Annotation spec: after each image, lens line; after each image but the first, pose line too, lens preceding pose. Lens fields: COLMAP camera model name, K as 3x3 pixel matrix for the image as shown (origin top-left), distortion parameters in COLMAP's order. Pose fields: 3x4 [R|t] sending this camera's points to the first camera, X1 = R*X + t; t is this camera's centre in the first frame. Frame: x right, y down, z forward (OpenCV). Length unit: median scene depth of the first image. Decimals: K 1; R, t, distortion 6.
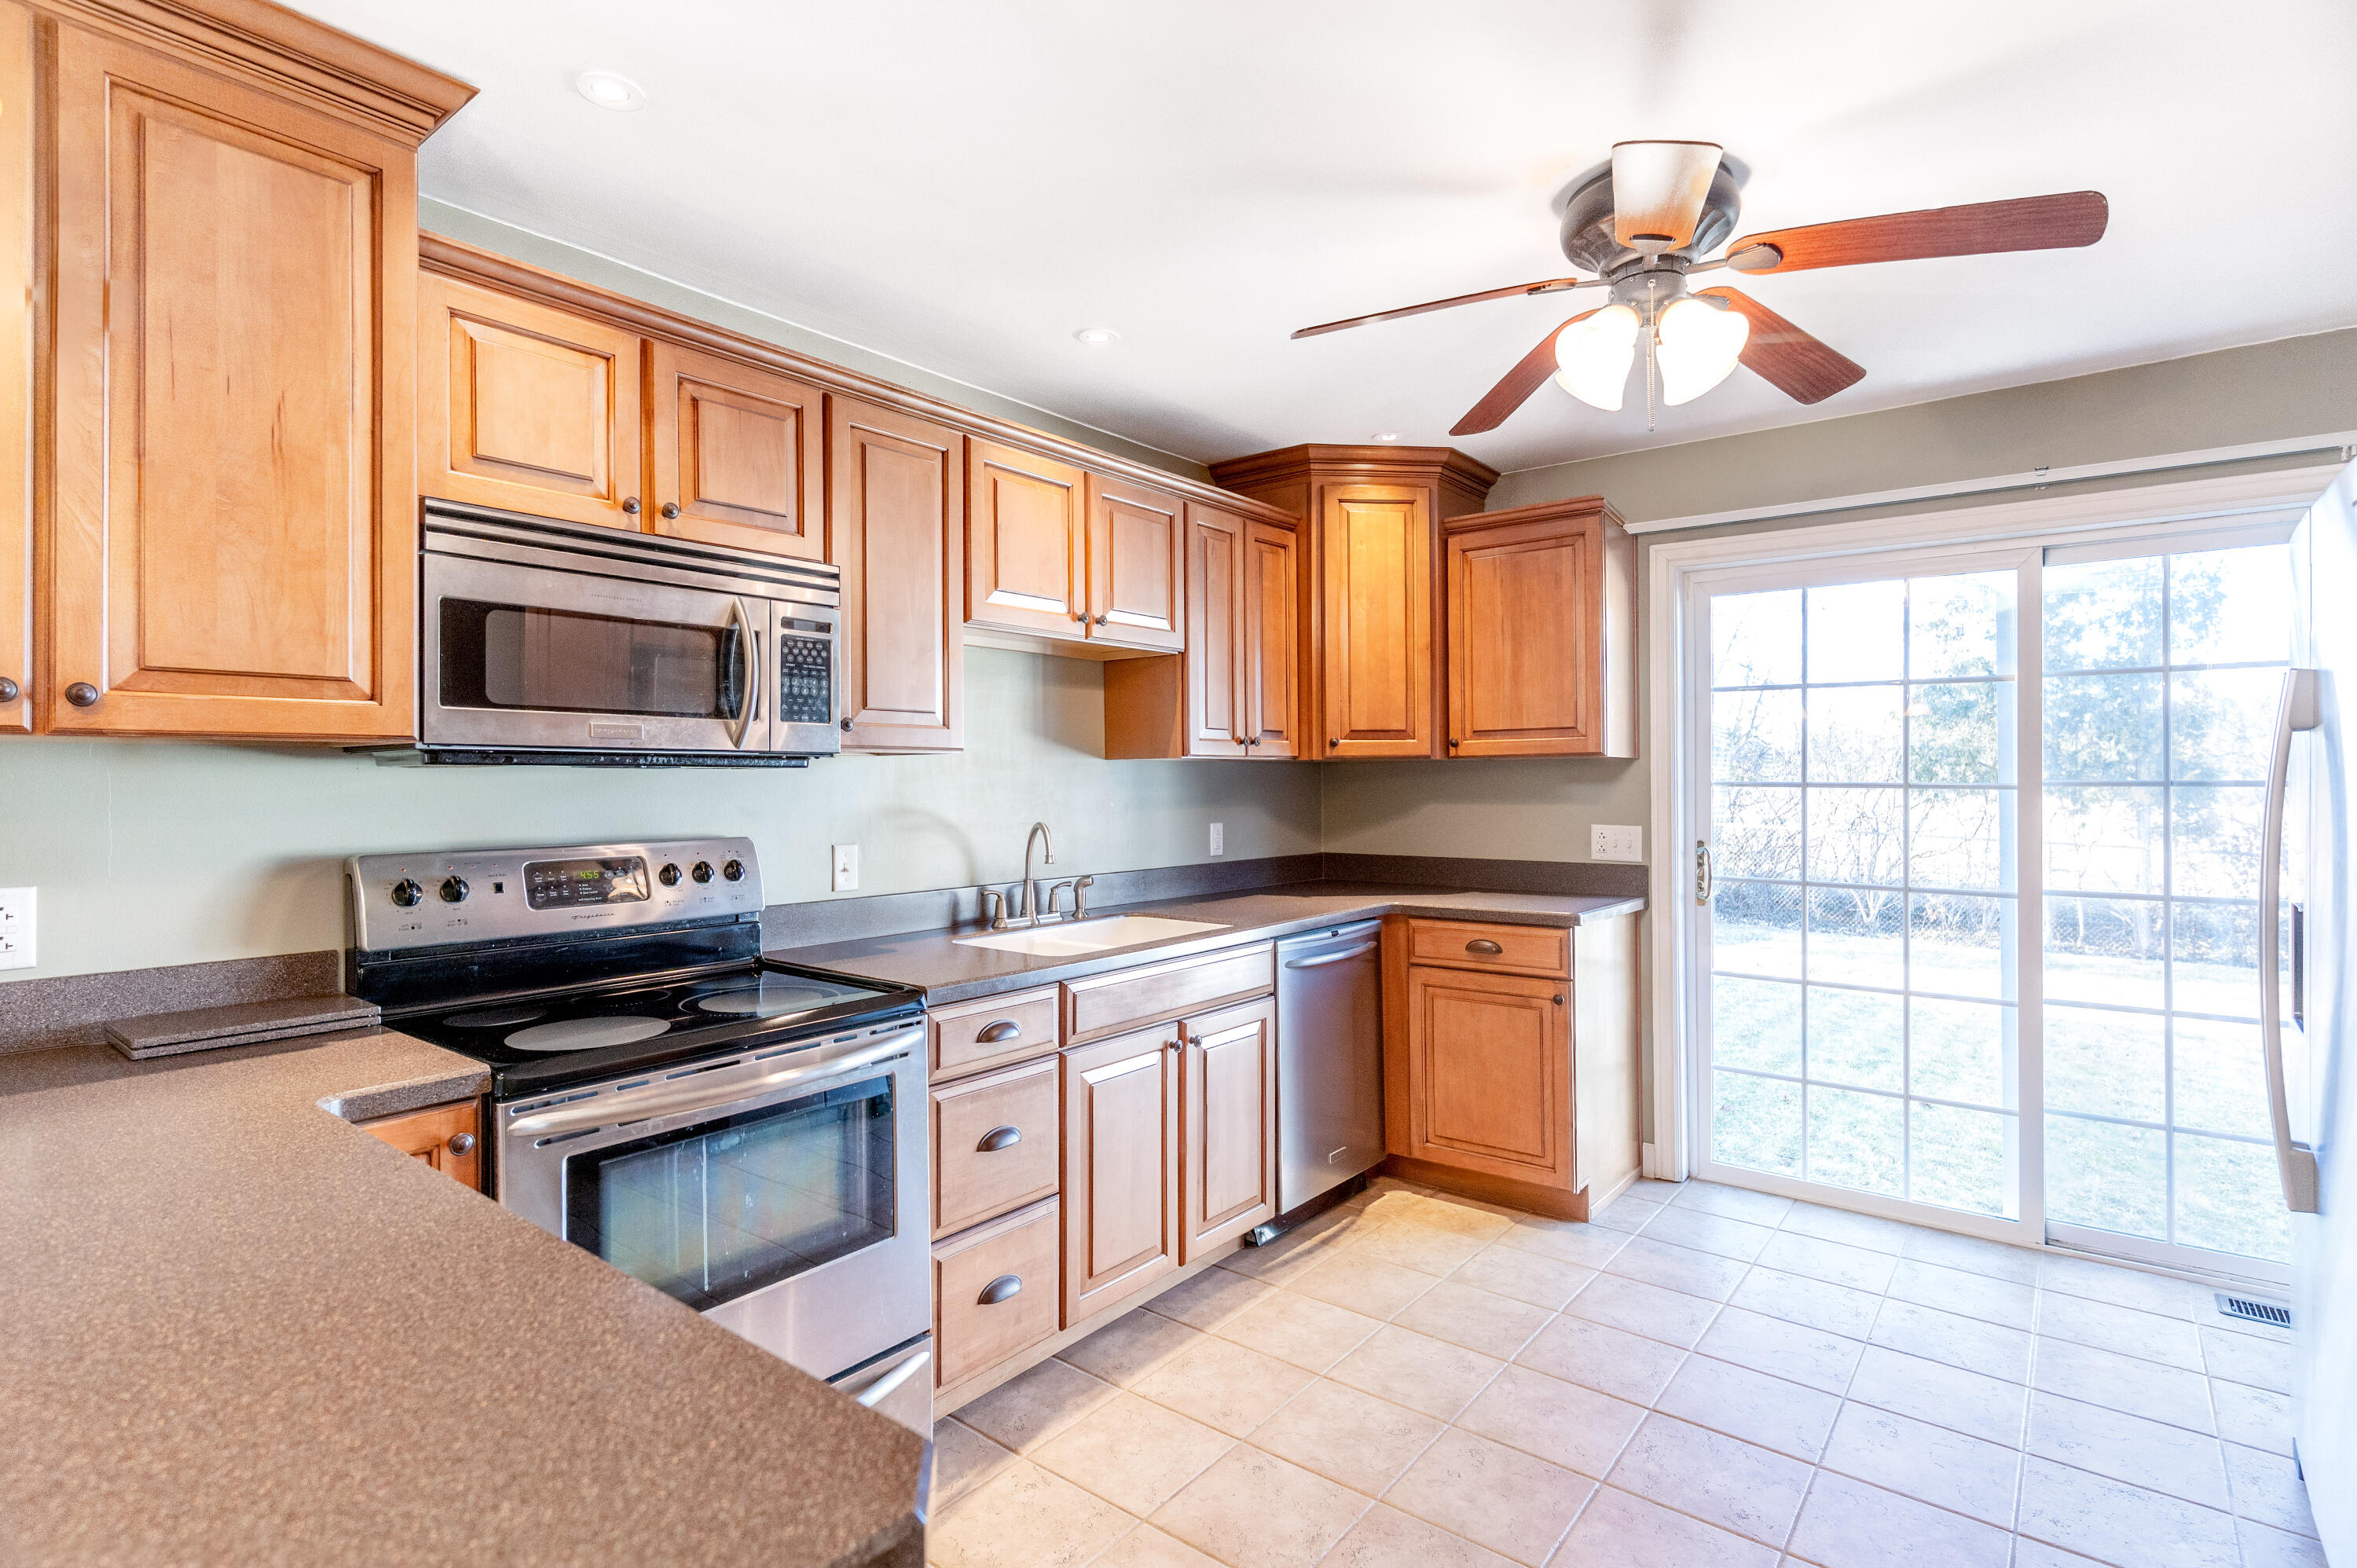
lens RADIAL K [[1166.9, 0, 1179.8], [0, 1166.9, 767.3], [0, 0, 1]] dist [0.004070, -0.000241]
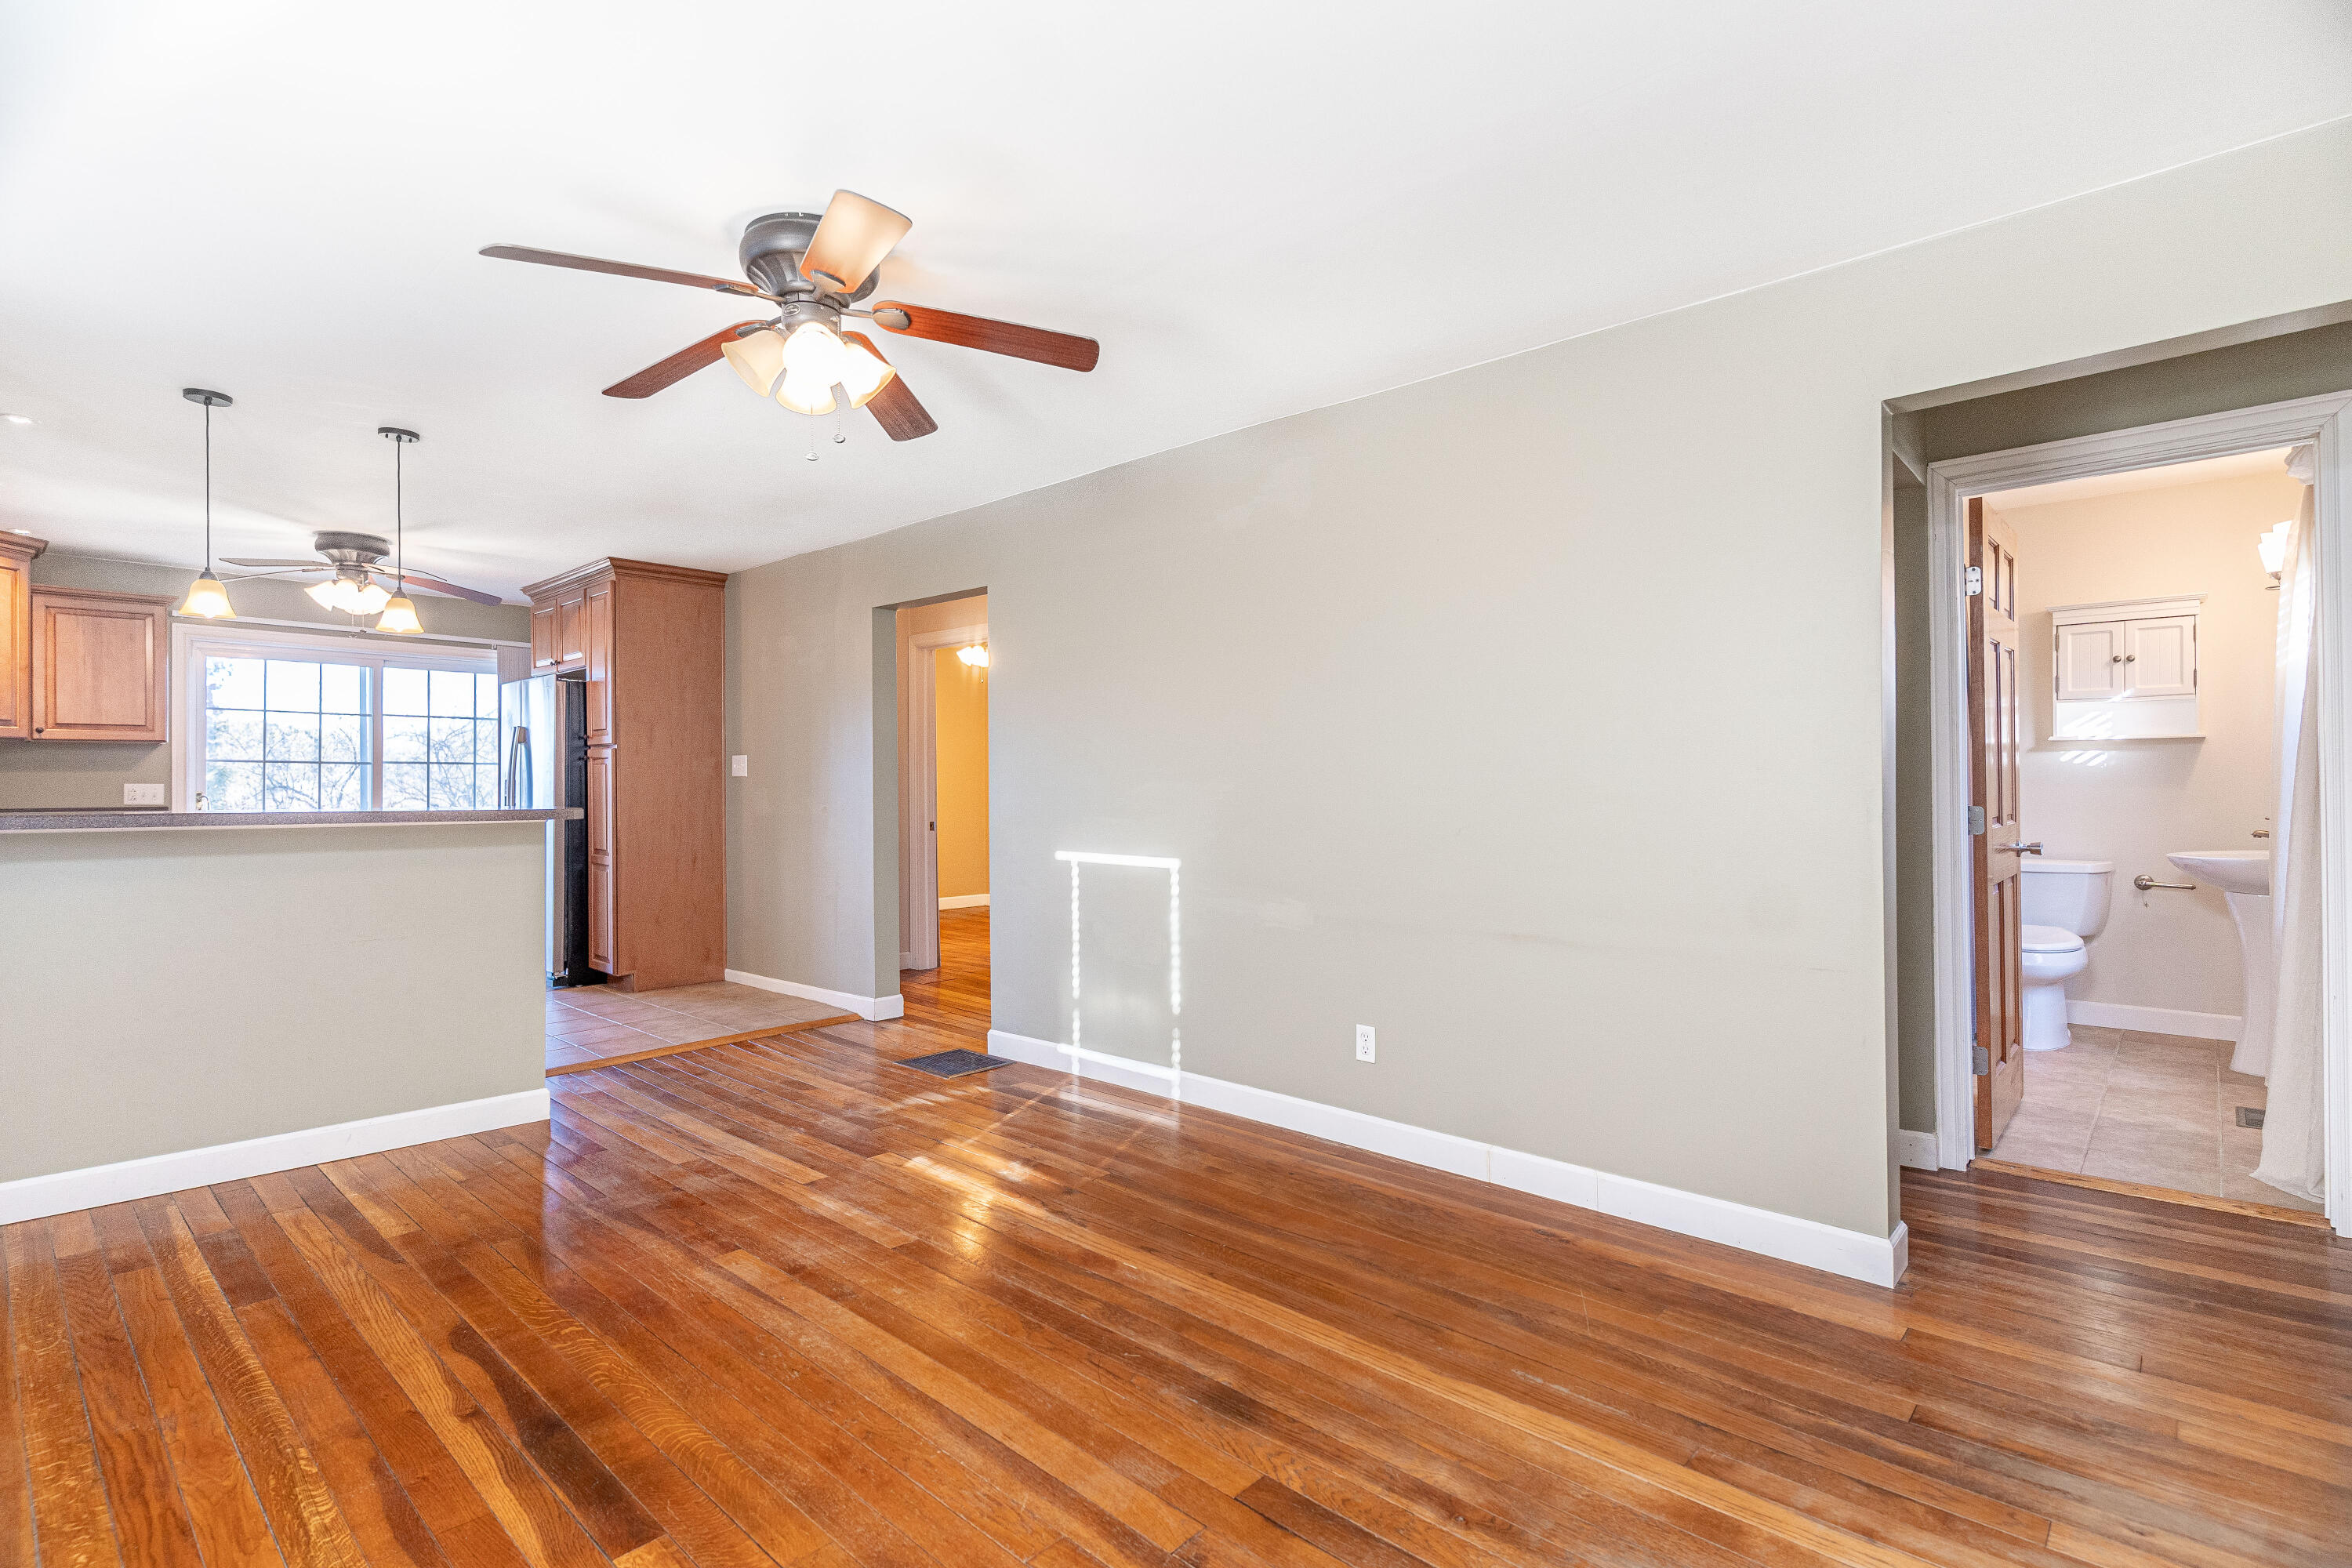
lens RADIAL K [[1144.7, 0, 1176.0], [0, 1144.7, 784.0], [0, 0, 1]] dist [0.012917, 0.000027]
pose [[0.093878, 0.002080, 0.995582, -1.379355], [-0.007571, 0.999970, -0.001375, 0.049338], [-0.995555, -0.007408, 0.093891, -0.763678]]
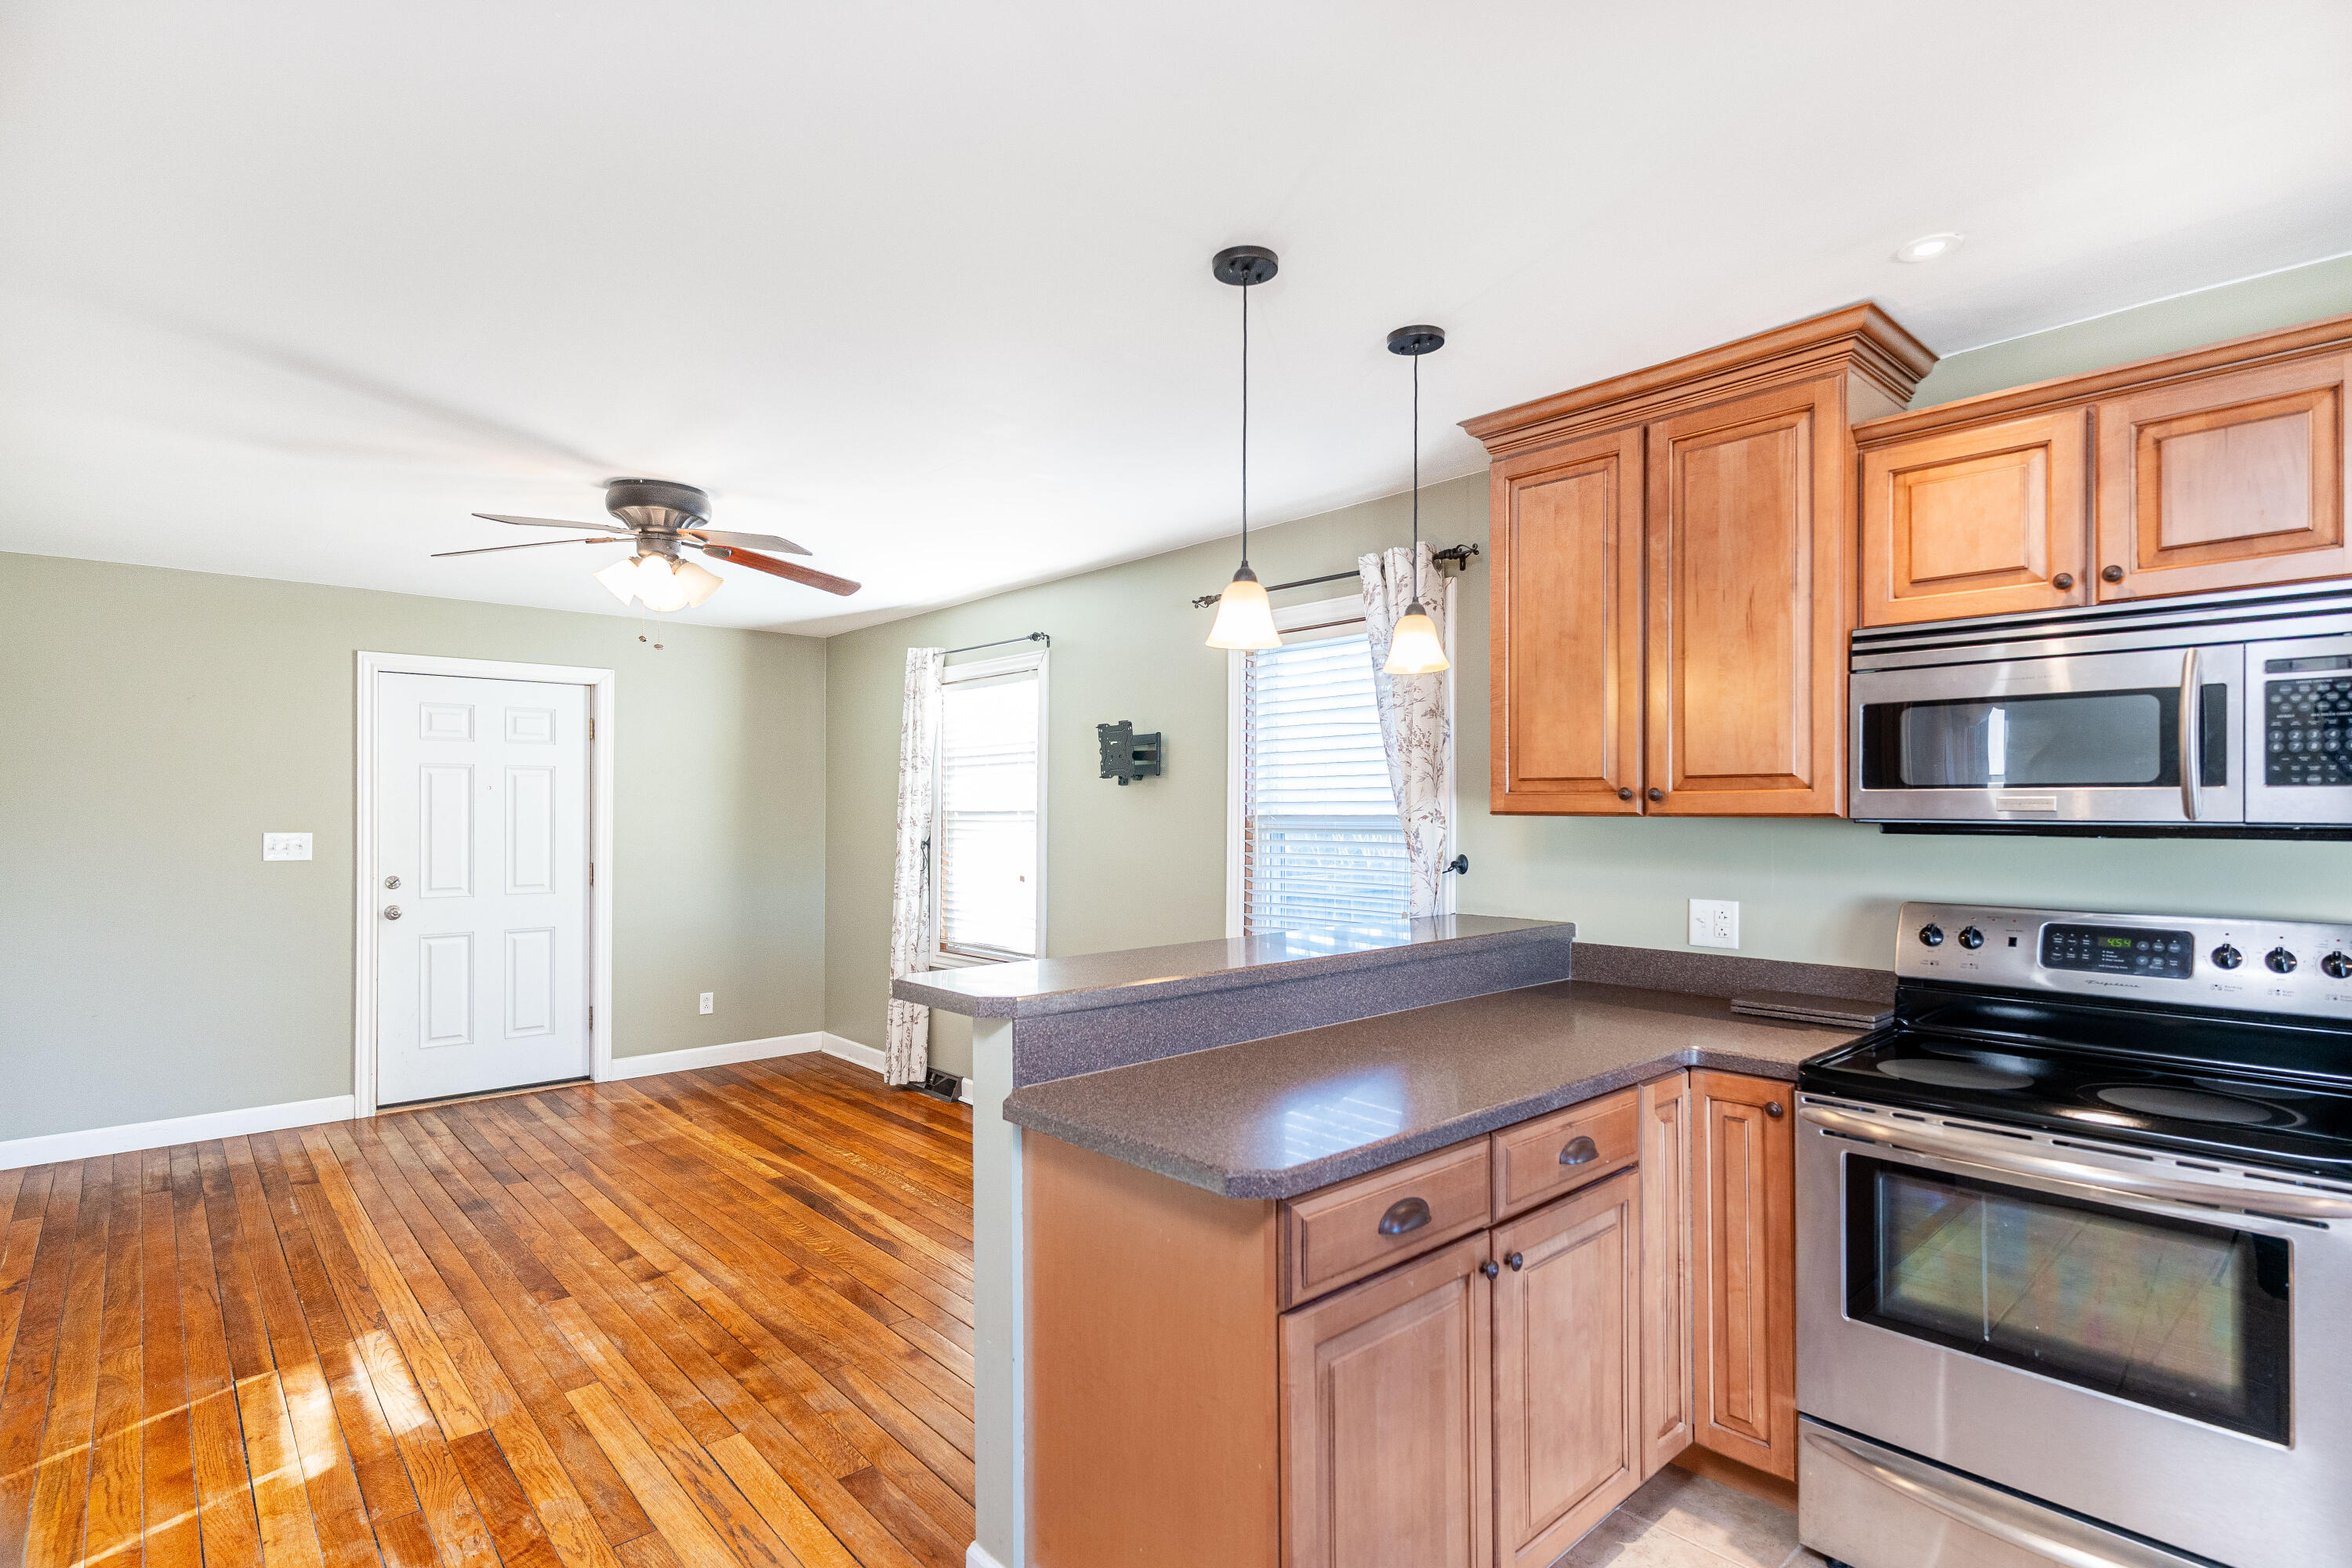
lens RADIAL K [[1163.7, 0, 1188.6], [0, 1163.7, 807.8], [0, 0, 1]] dist [0.000062, -0.000061]
pose [[-0.174319, 0.002512, -0.984686, 0.430232], [0.009622, 0.999953, 0.000847, -0.022571], [0.984642, -0.009327, -0.174335, 0.274496]]
